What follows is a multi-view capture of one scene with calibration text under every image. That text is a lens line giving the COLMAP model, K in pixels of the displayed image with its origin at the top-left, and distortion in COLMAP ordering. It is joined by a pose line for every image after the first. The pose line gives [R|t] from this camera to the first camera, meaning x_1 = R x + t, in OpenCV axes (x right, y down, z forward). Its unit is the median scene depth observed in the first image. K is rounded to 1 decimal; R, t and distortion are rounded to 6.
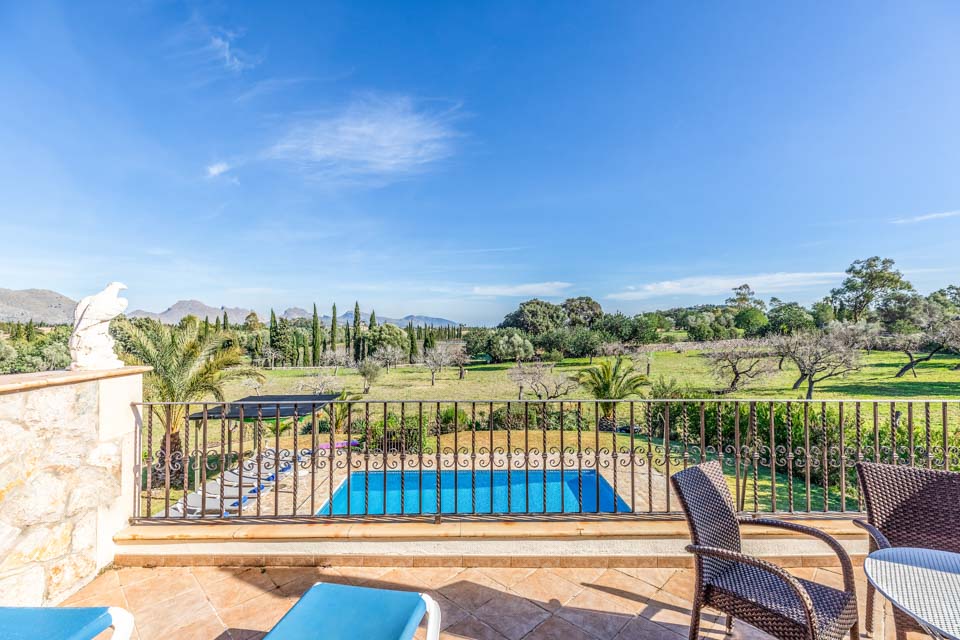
lens RADIAL K [[434.8, 0, 478.6], [0, 434.8, 316.3], [0, 0, 1]] dist [0.004276, -0.000377]
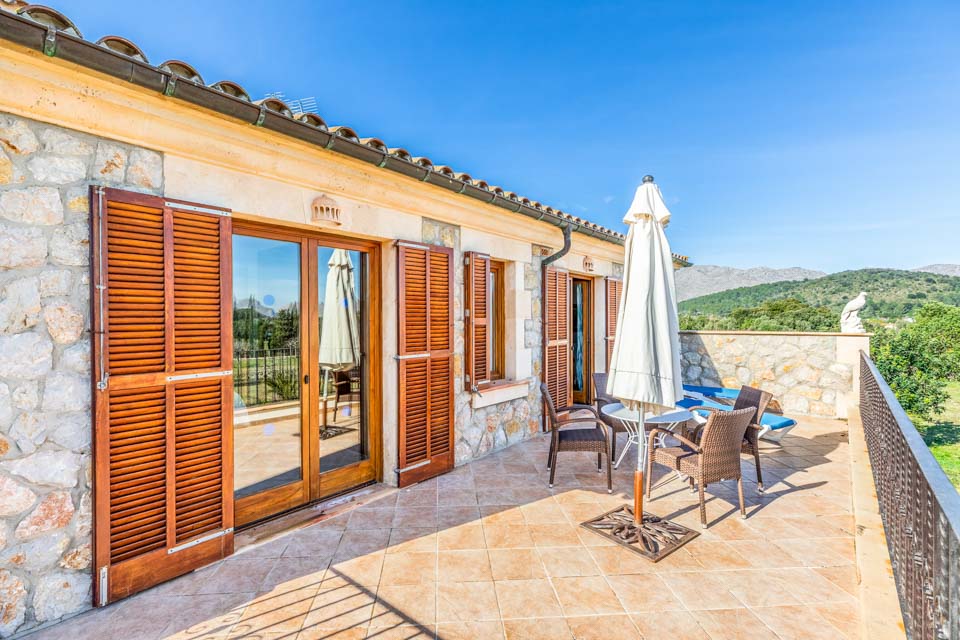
lens RADIAL K [[434.8, 0, 479.6], [0, 434.8, 319.9], [0, 0, 1]] dist [0.004276, -0.000377]
pose [[-0.640306, 0.018927, -0.767887, 2.297579], [0.027539, 0.999619, 0.001675, 0.001151], [0.767626, -0.020074, -0.640583, 1.101684]]
